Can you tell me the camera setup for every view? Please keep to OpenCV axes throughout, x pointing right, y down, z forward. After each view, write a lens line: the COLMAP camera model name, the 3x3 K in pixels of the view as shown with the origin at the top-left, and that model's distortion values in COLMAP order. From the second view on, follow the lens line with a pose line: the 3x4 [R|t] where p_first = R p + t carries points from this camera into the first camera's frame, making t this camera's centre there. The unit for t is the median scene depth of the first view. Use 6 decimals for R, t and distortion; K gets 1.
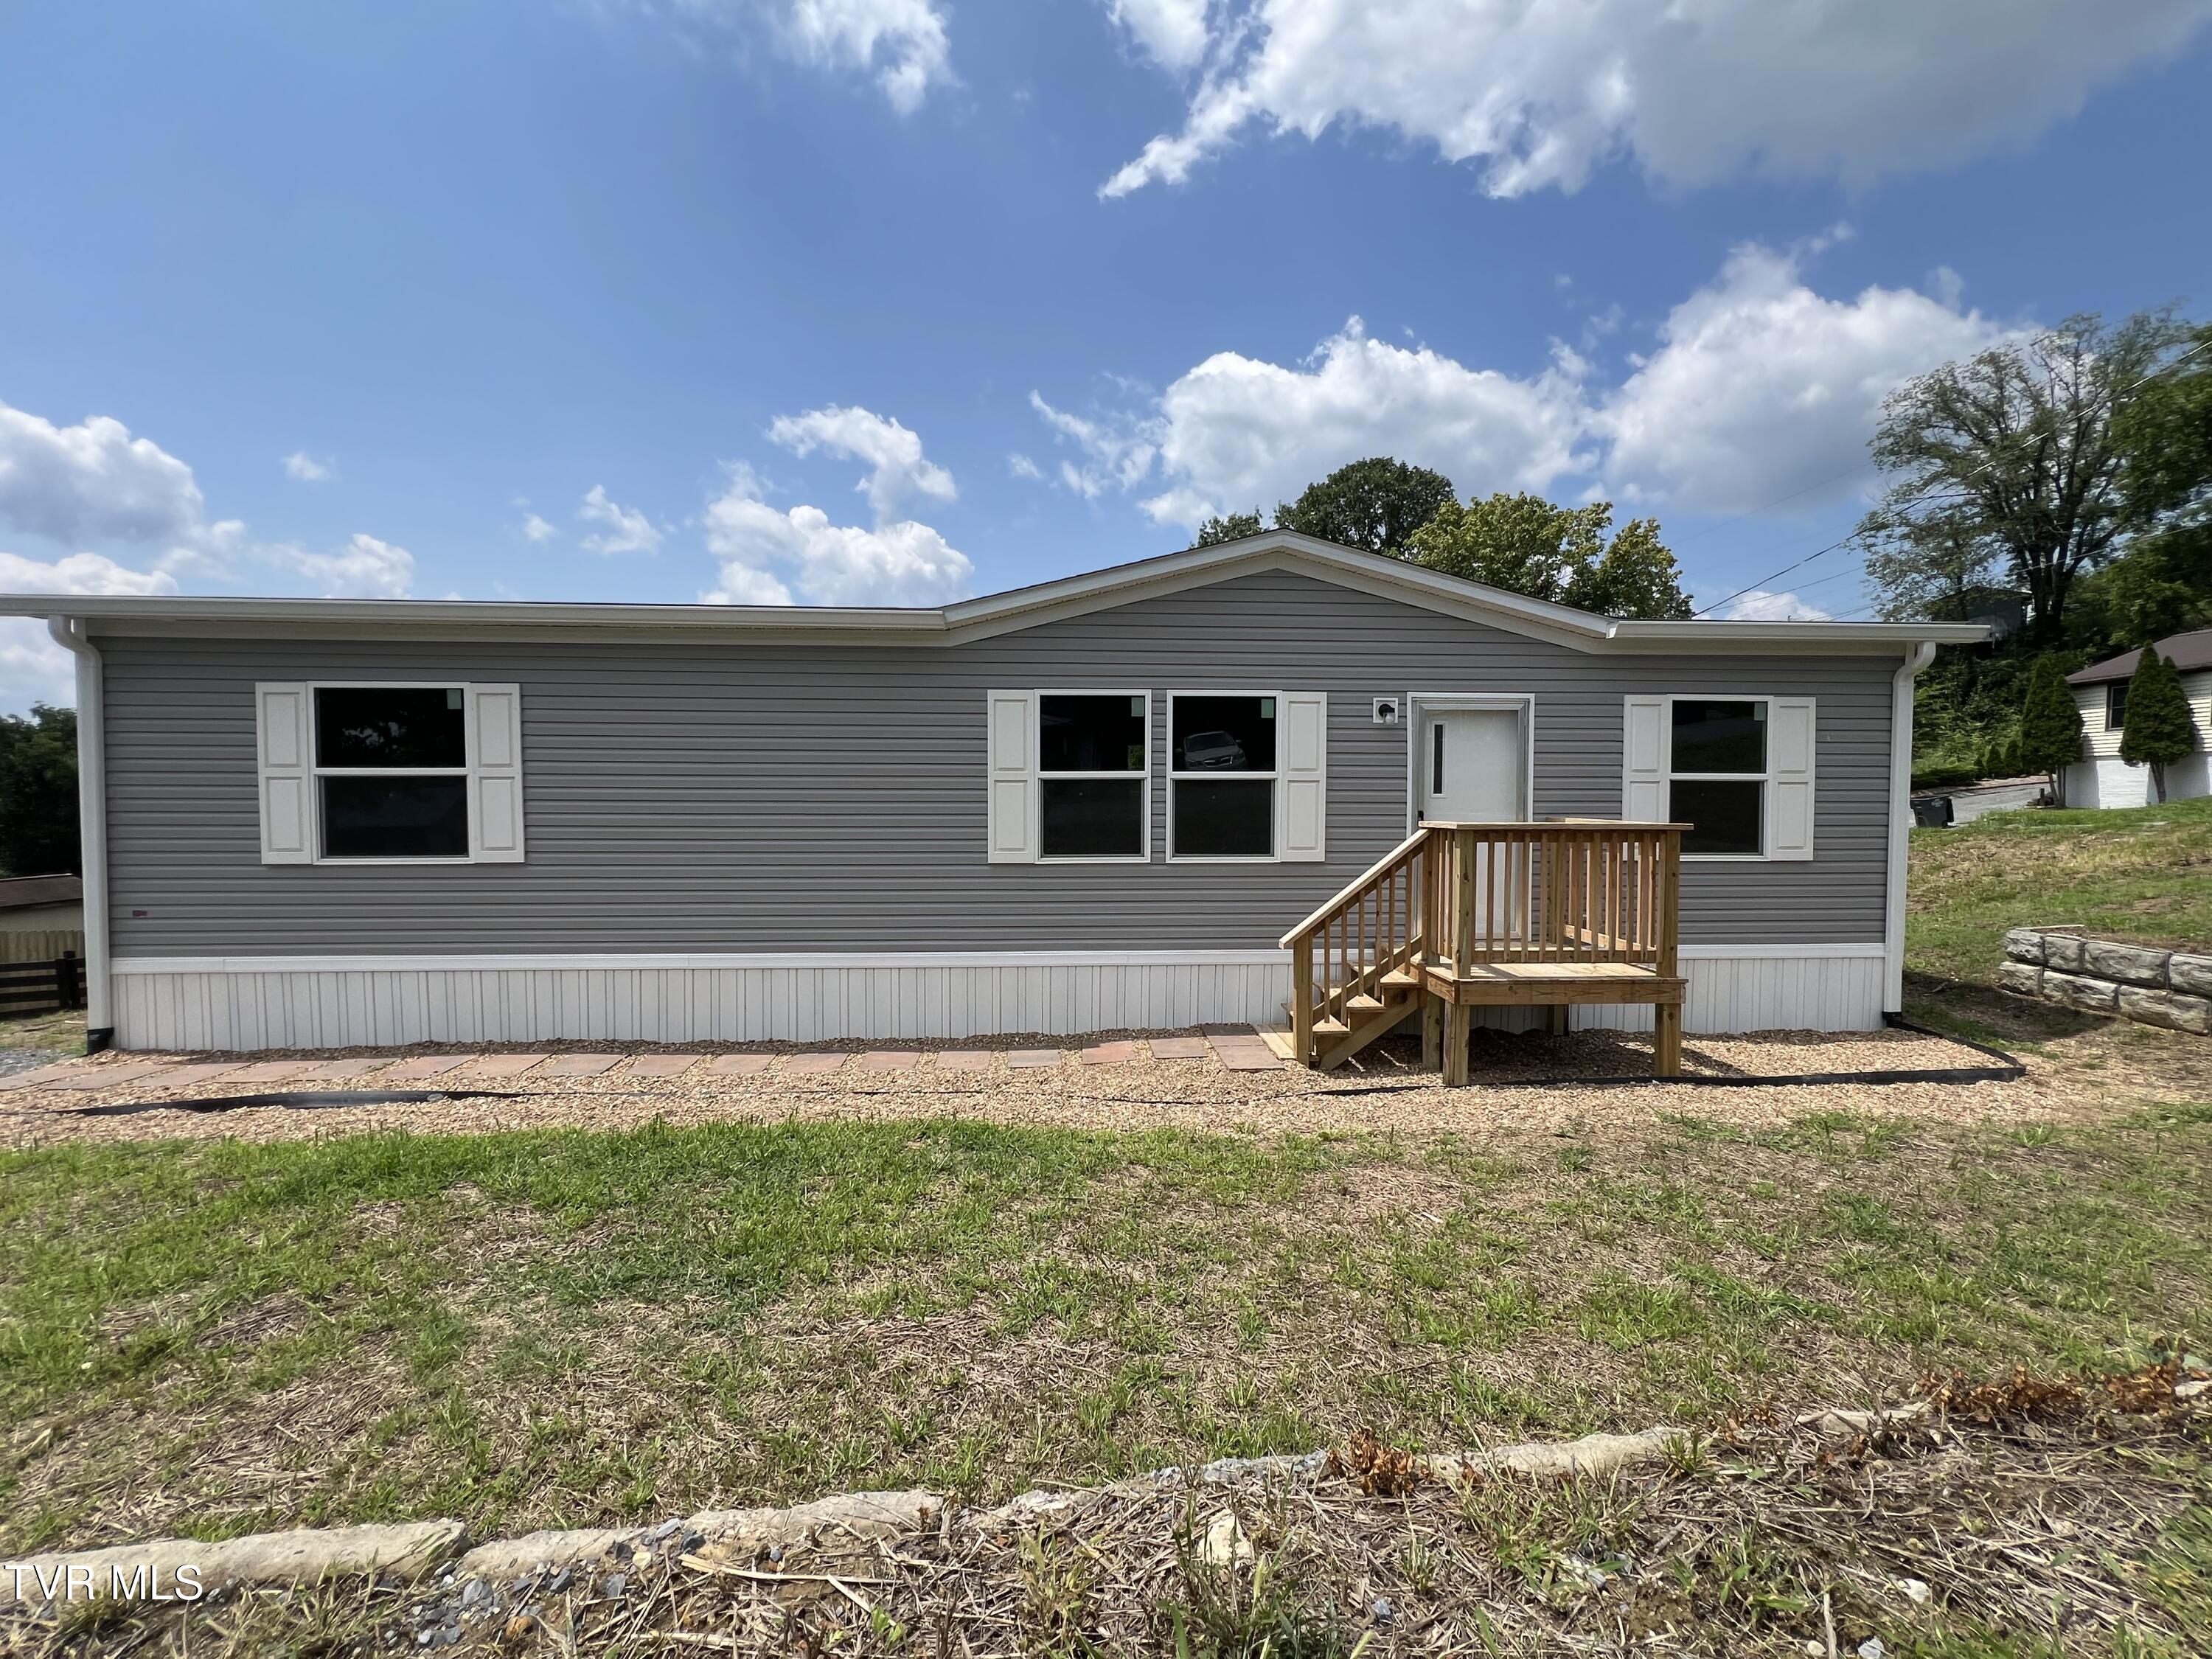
lens RADIAL K [[893.6, 0, 1099.8], [0, 893.6, 820.5], [0, 0, 1]] dist [-0.002076, 0.000891]
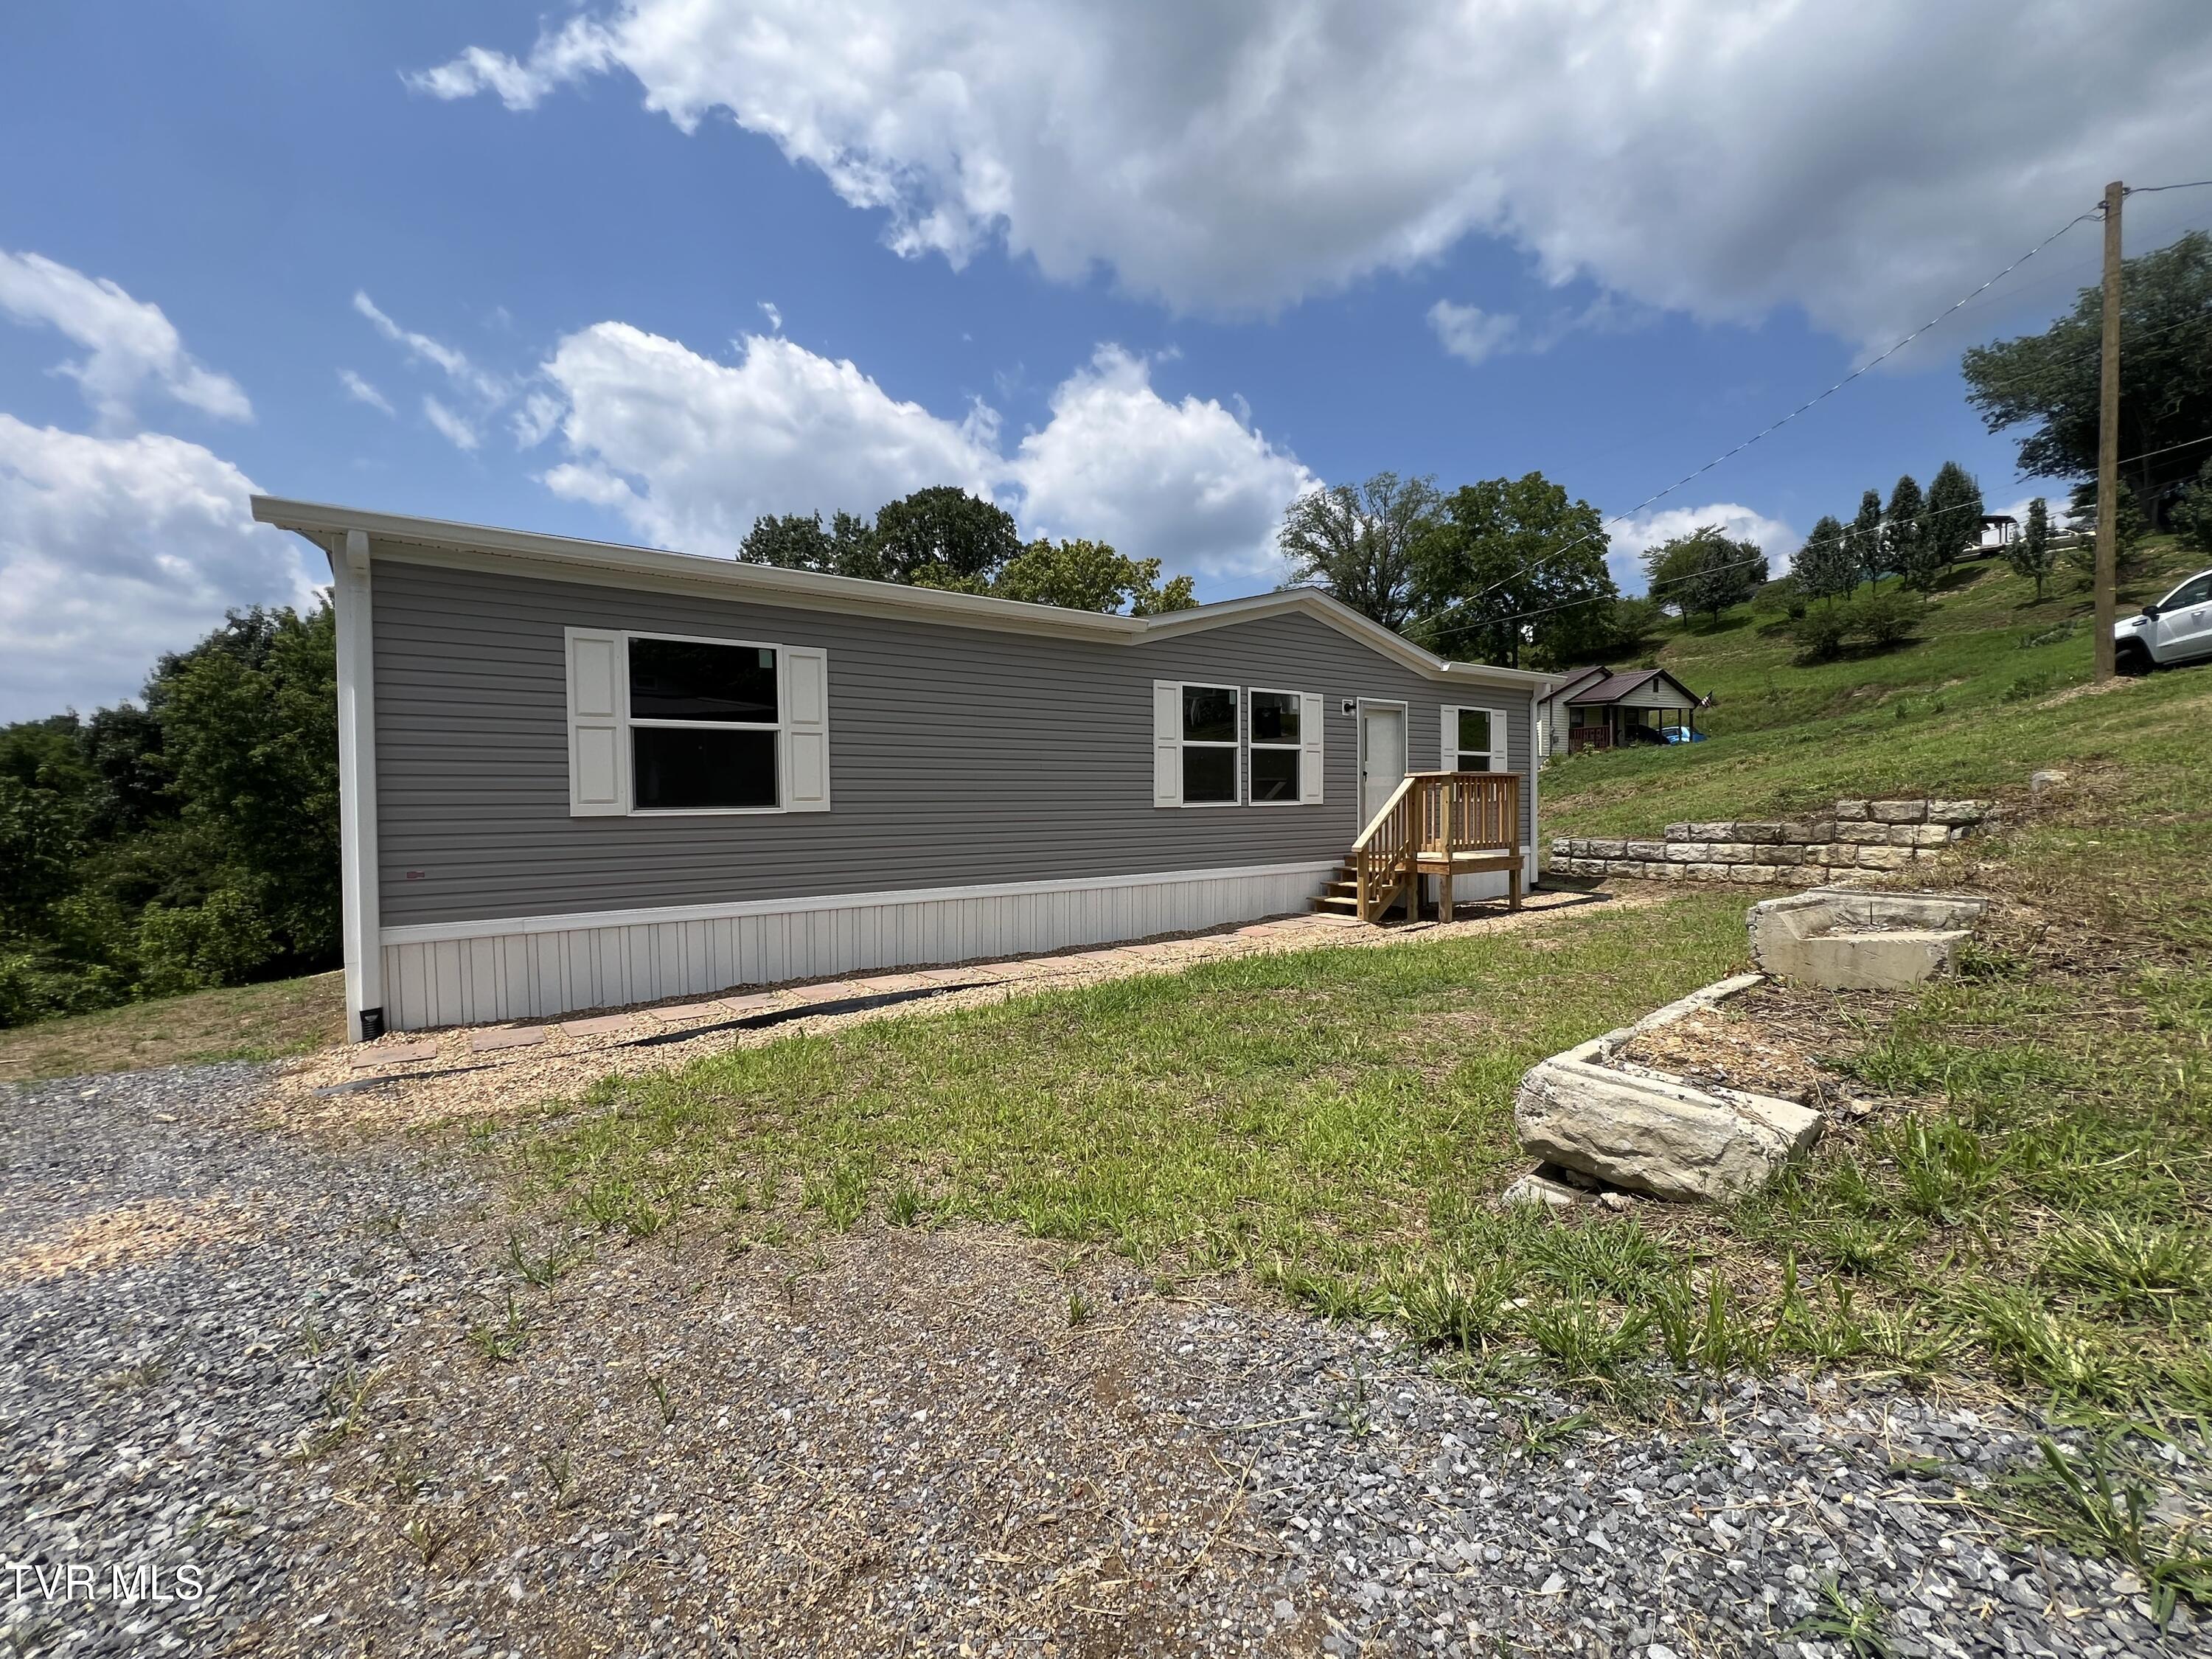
lens RADIAL K [[893.6, 0, 1093.2], [0, 893.6, 833.5], [0, 0, 1]] dist [-0.002076, 0.000891]
pose [[0.850829, -0.031255, 0.524512, -0.901615], [0.029920, 0.999491, 0.011025, 0.068143], [-0.524589, 0.006313, 0.851332, -0.103285]]
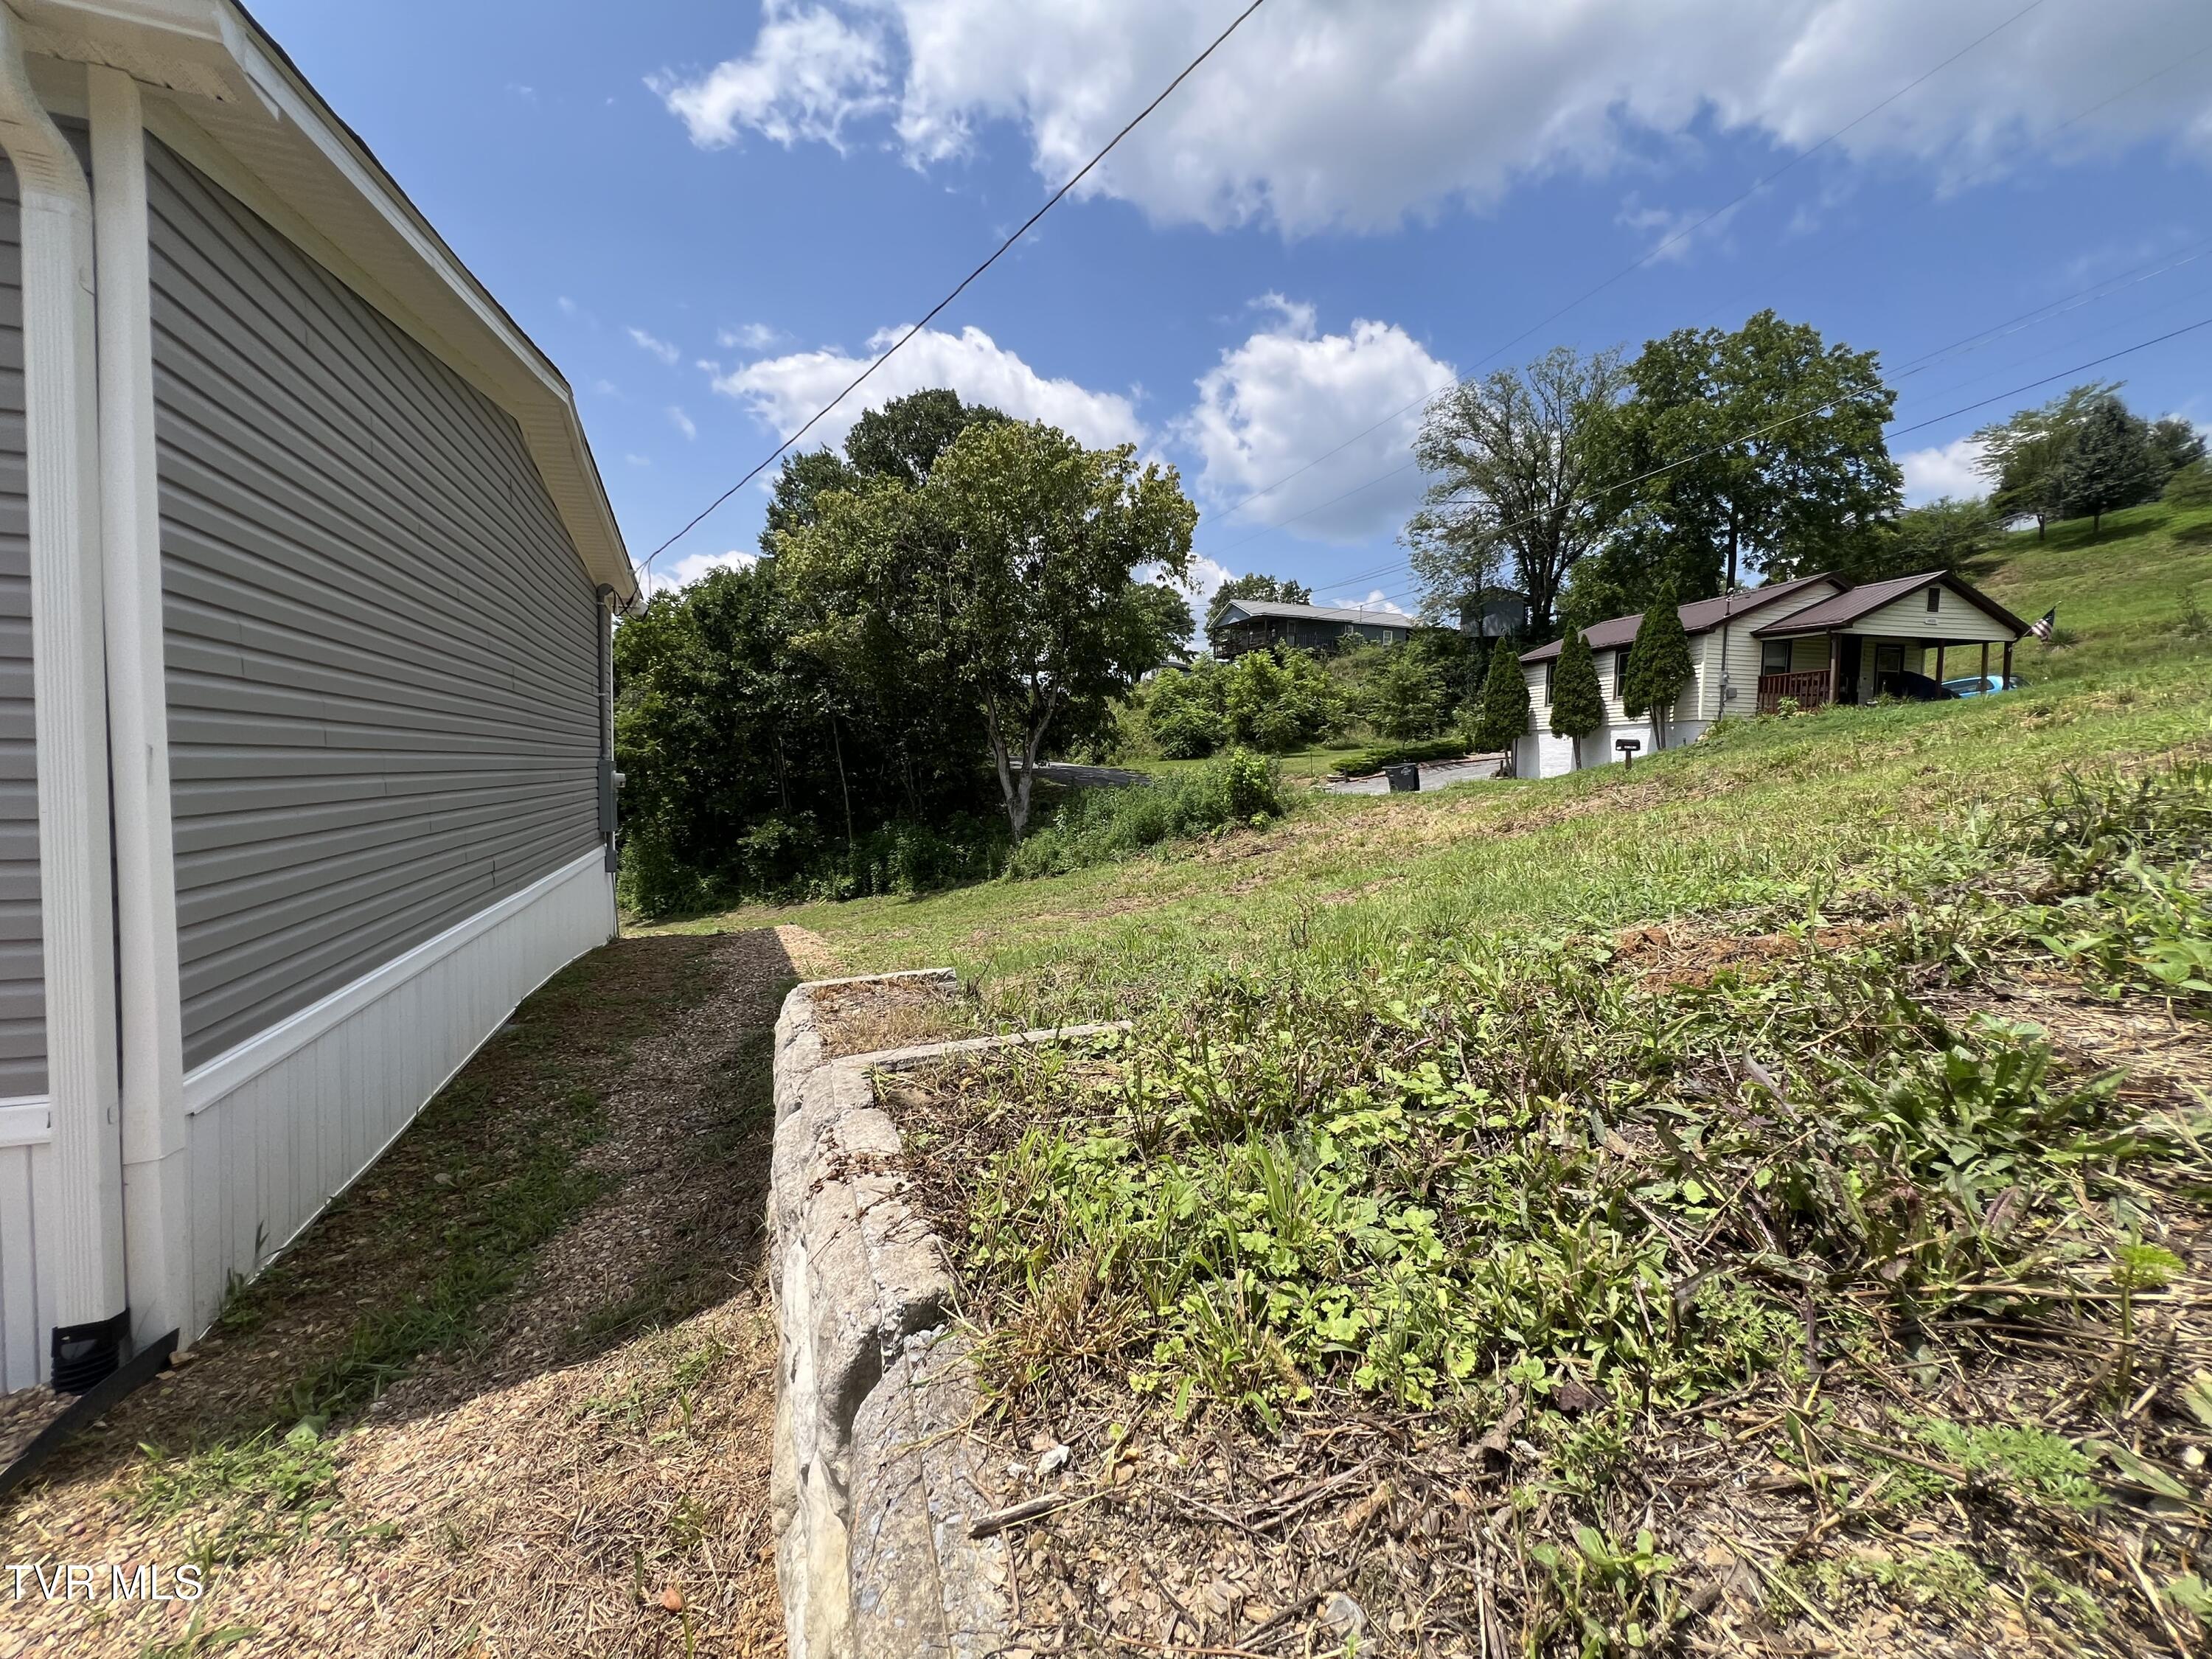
lens RADIAL K [[893.6, 0, 1079.6], [0, 893.6, 797.6], [0, 0, 1]] dist [-0.002076, 0.000891]
pose [[0.956100, 0.010986, 0.292835, 1.237590], [-0.010982, 0.999938, -0.001658, 0.066954], [-0.292835, -0.001631, 0.956161, 0.633385]]
